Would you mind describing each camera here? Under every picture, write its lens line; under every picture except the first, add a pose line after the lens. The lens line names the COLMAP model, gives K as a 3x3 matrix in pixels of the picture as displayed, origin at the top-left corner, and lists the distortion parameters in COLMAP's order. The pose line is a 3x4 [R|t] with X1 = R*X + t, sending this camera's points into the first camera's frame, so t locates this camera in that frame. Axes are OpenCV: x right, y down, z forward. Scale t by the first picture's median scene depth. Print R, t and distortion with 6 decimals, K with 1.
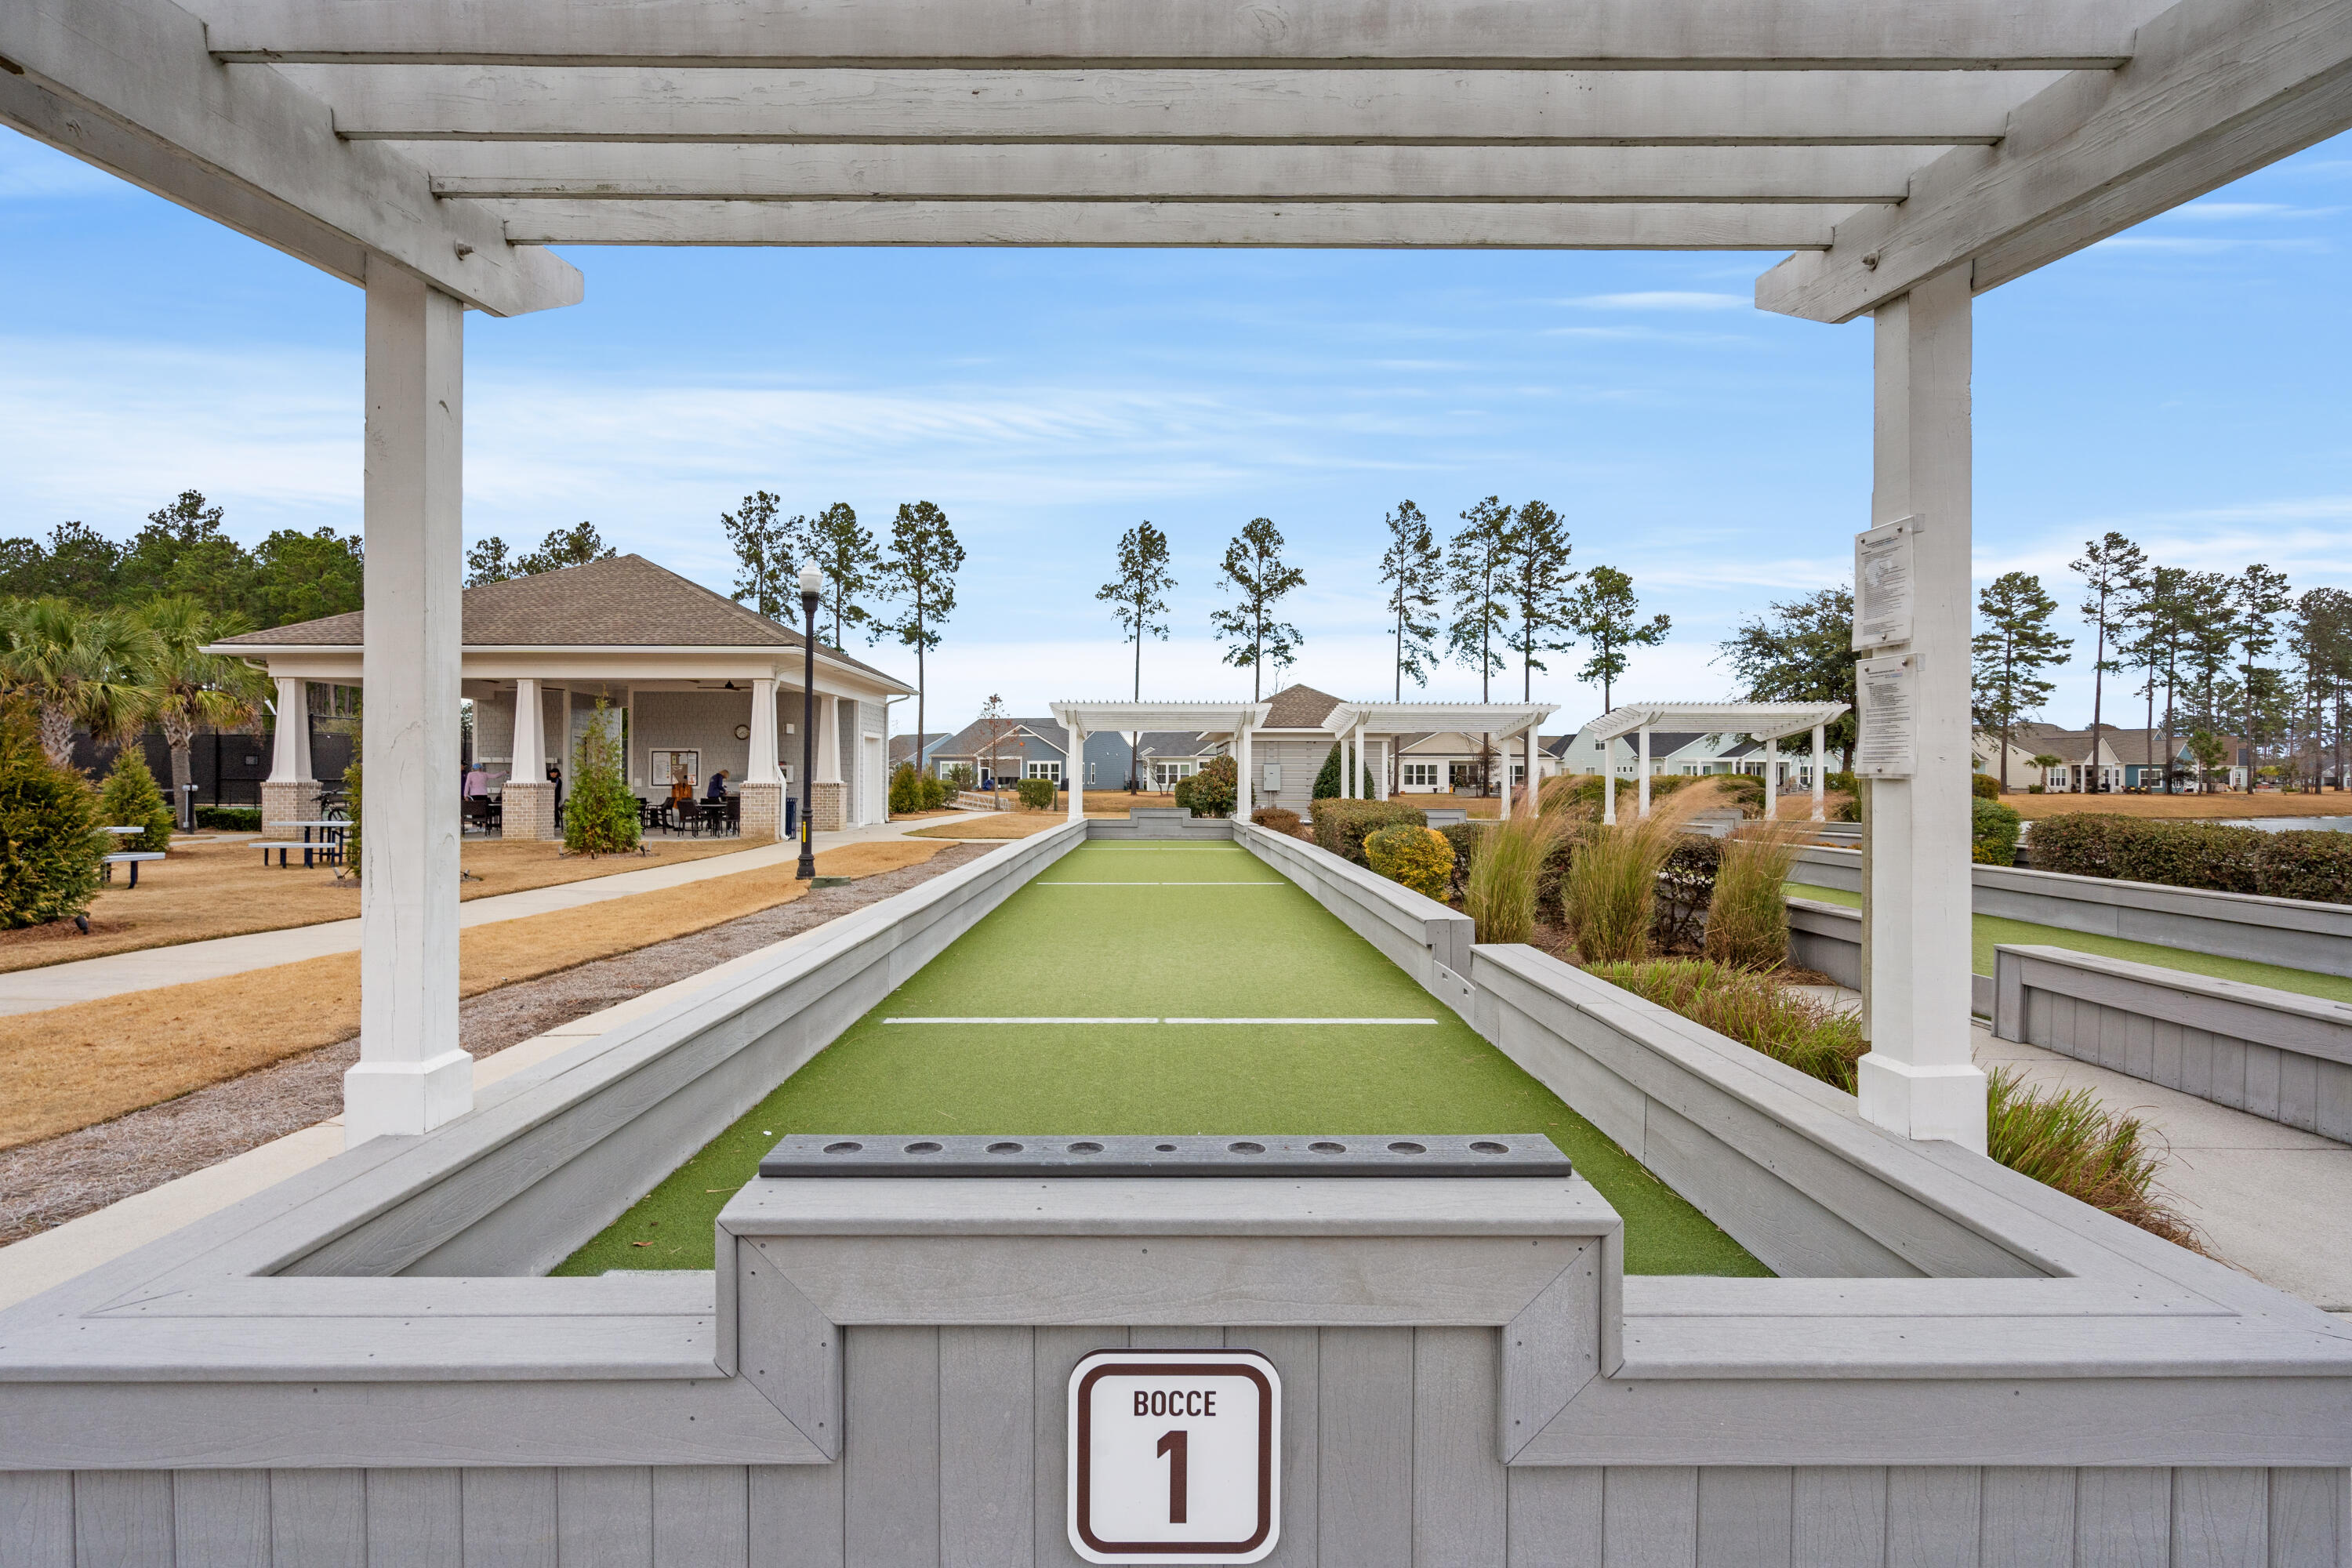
lens RADIAL K [[1205.0, 0, 1176.0], [0, 1205.0, 784.0], [0, 0, 1]] dist [0.014221, -0.001155]
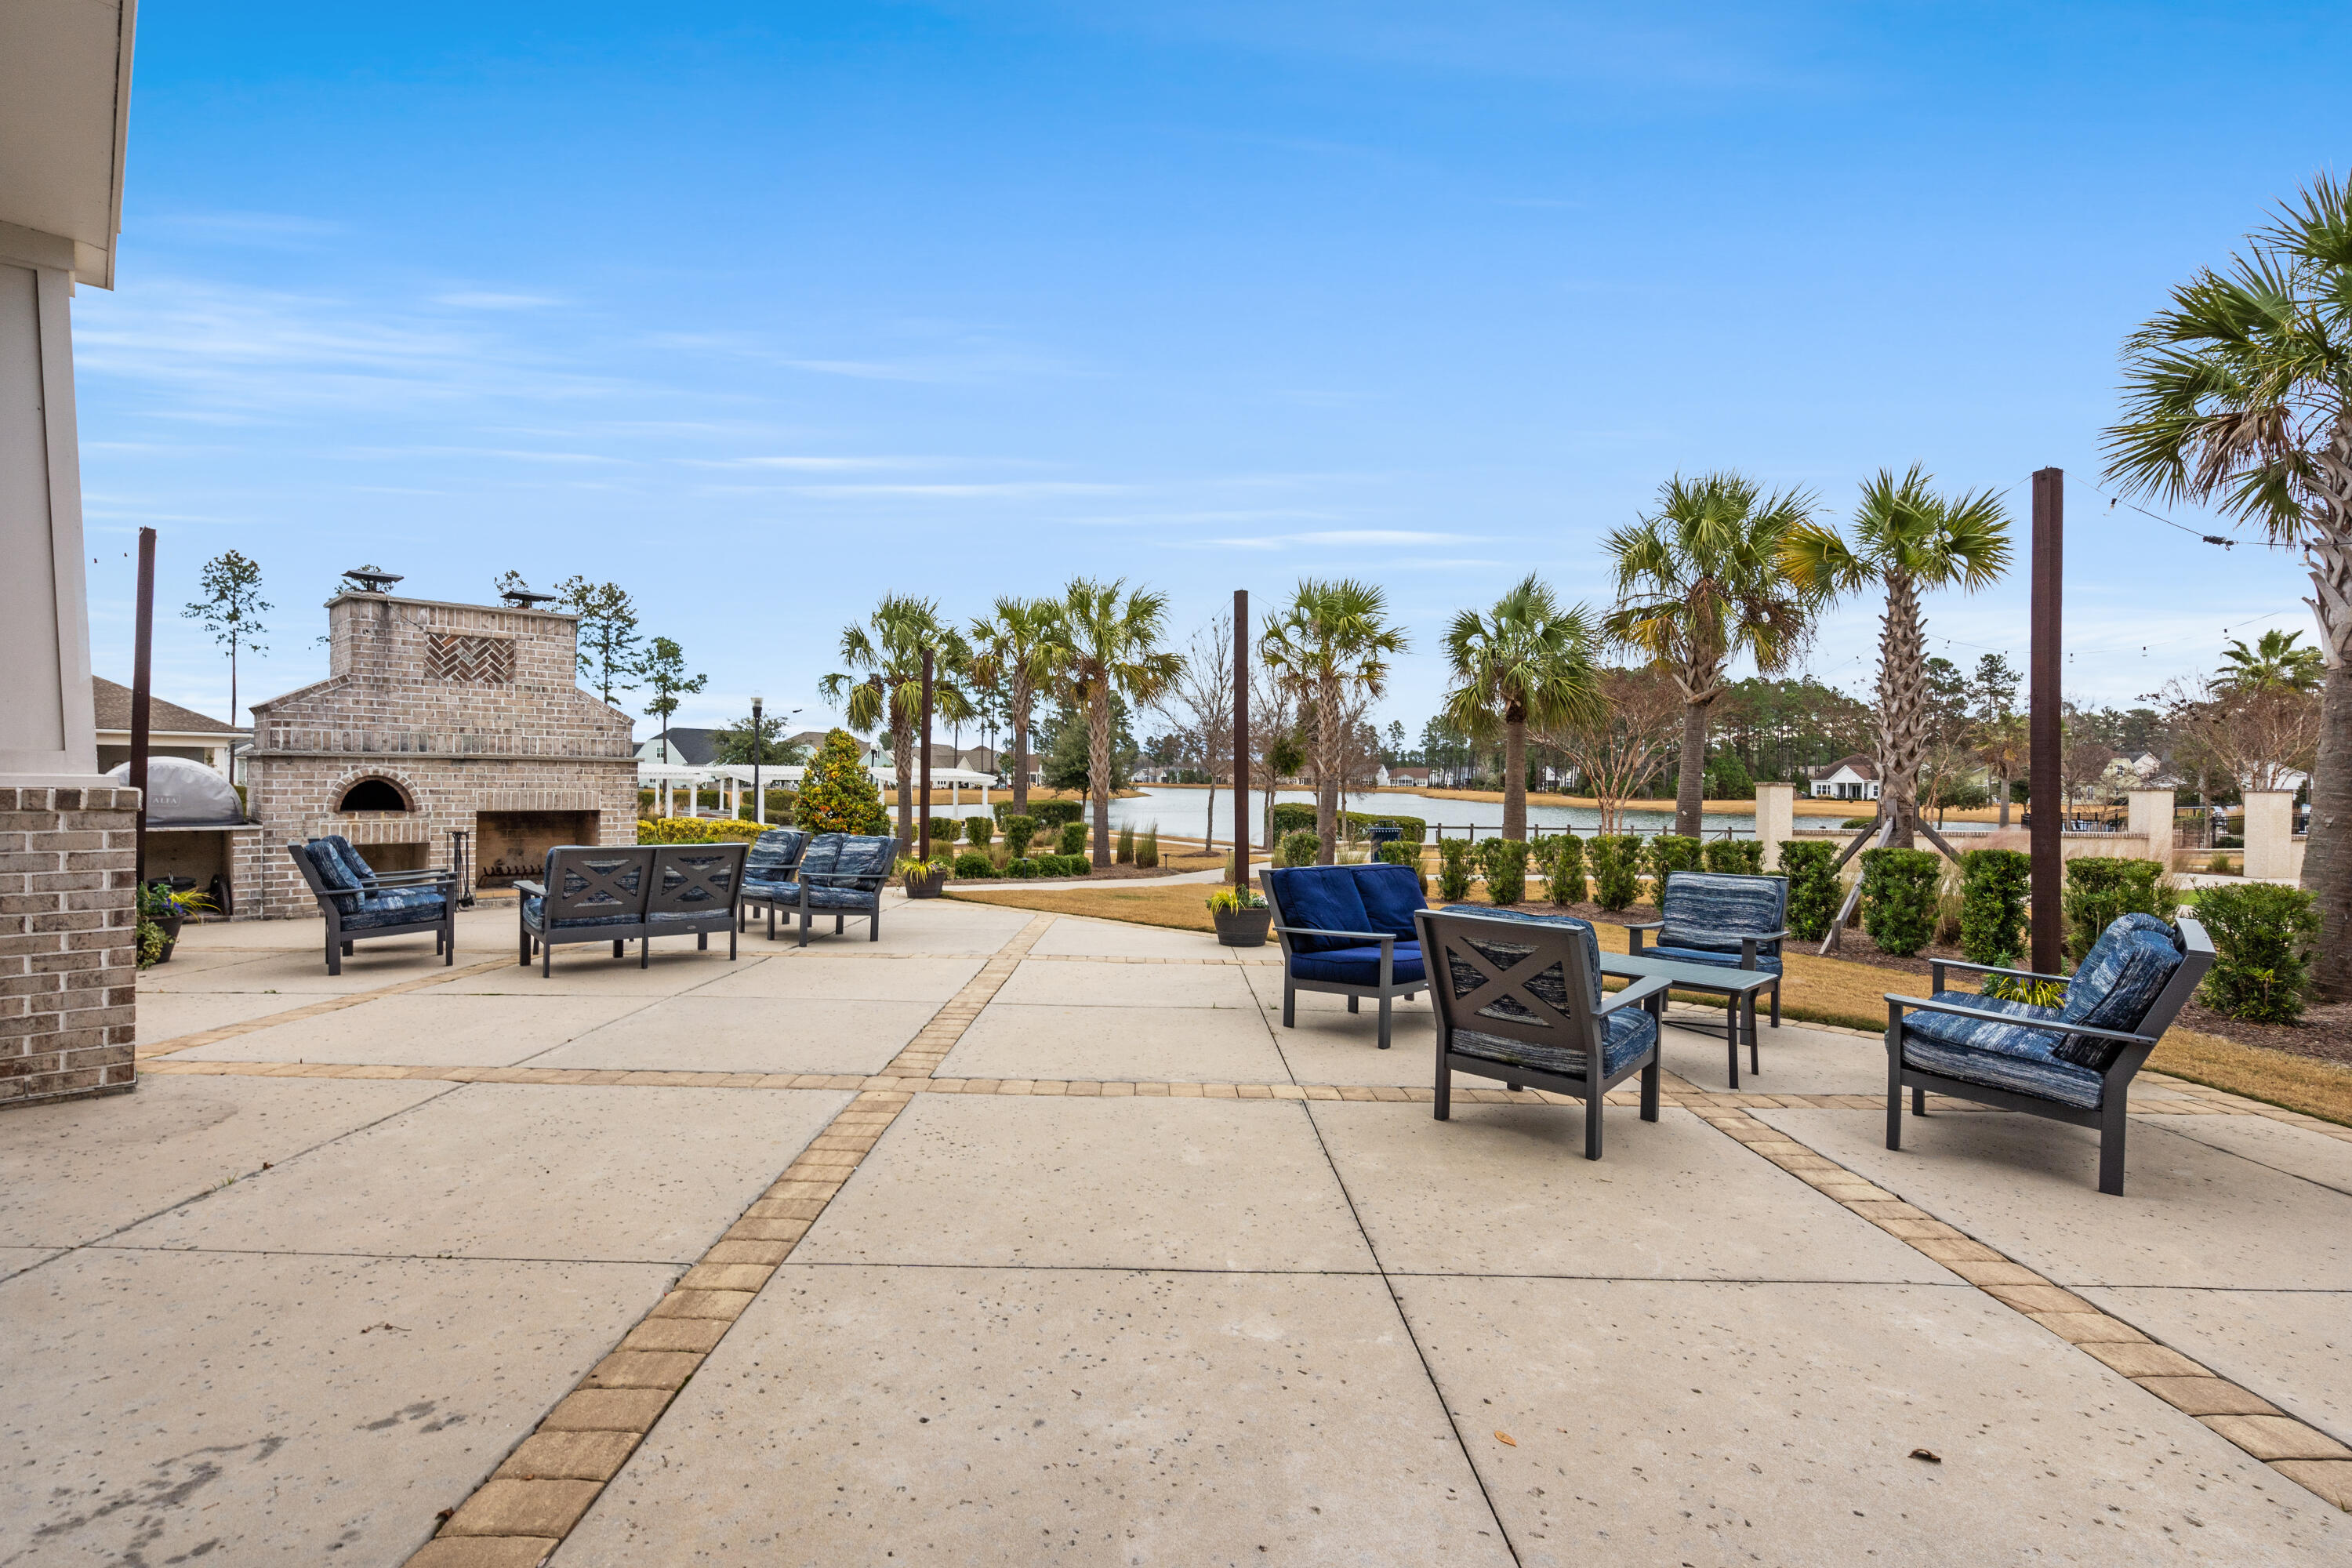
lens RADIAL K [[1104.4, 0, 1176.0], [0, 1104.4, 784.0], [0, 0, 1]] dist [0.001521, 0.000388]
pose [[0.703890, 0.001848, 0.710306, -0.154326], [-0.008923, 0.999941, 0.006241, -0.014214], [-0.710253, -0.010732, 0.703865, -0.376752]]
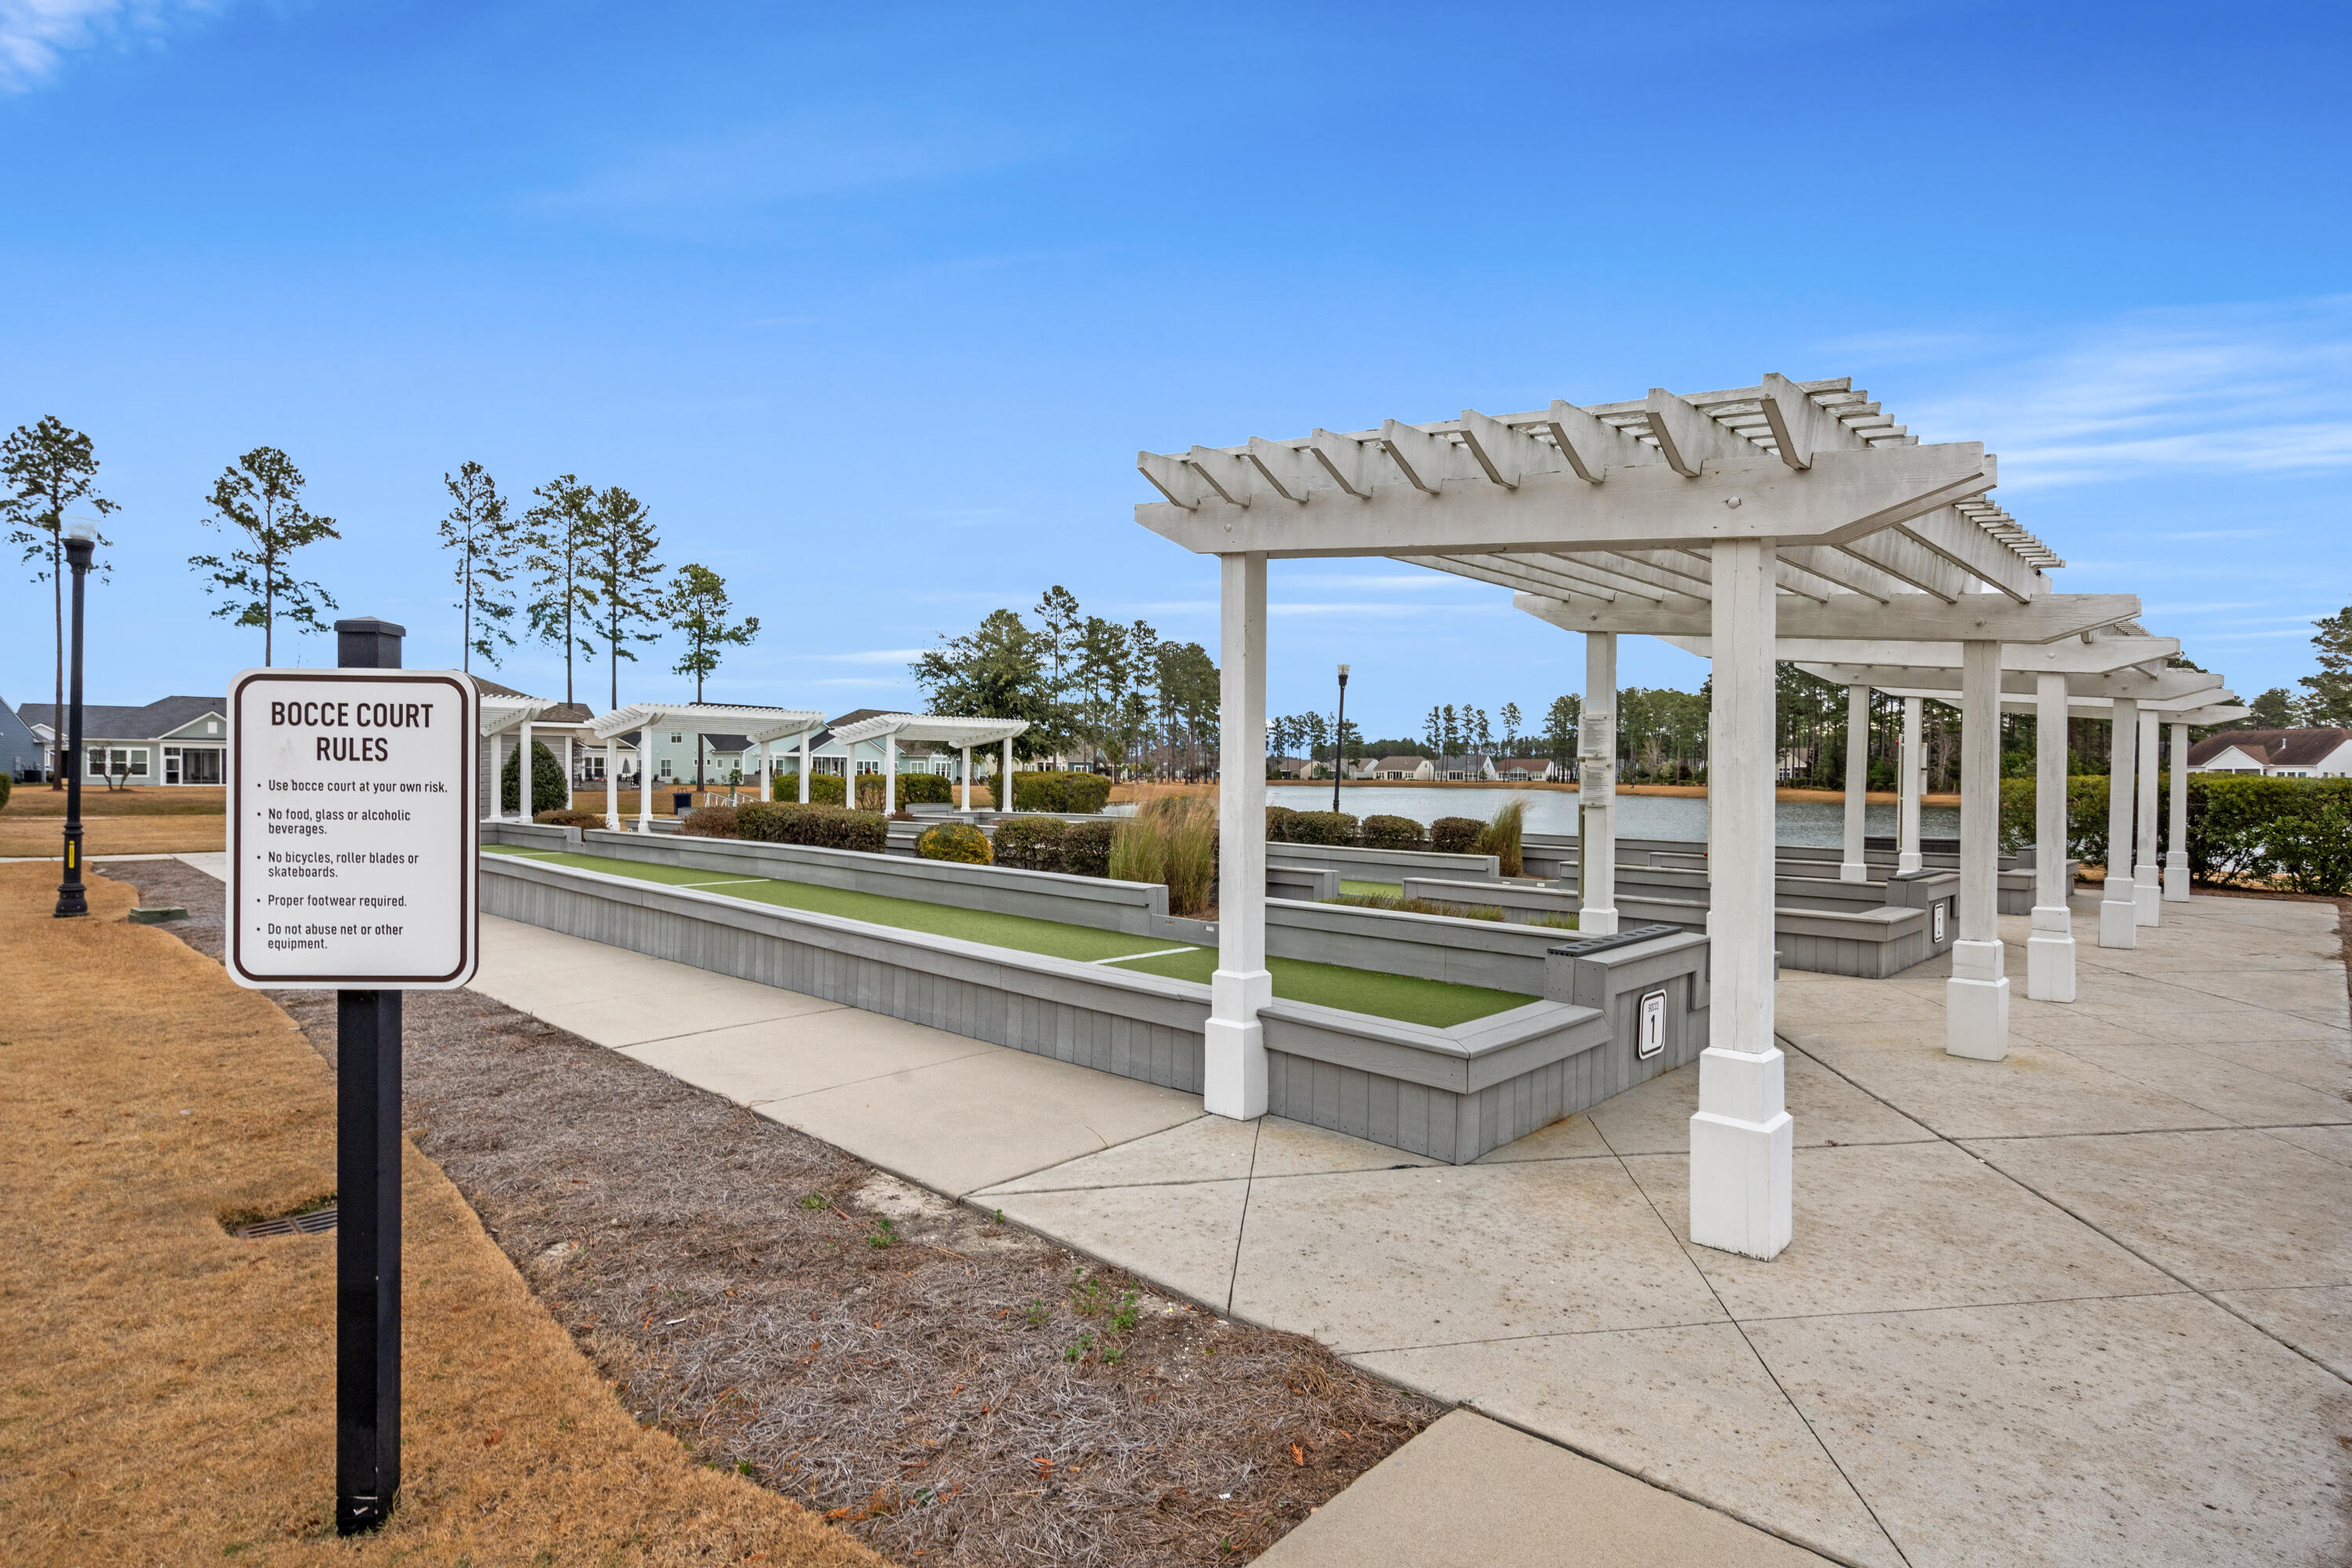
lens RADIAL K [[1205.0, 0, 1176.0], [0, 1205.0, 784.0], [0, 0, 1]] dist [0.014221, -0.001155]
pose [[0.705774, -0.002221, 0.708433, -0.080036], [-0.004016, 0.999966, 0.007136, -0.002792], [-0.708425, -0.007881, 0.705742, -0.009815]]
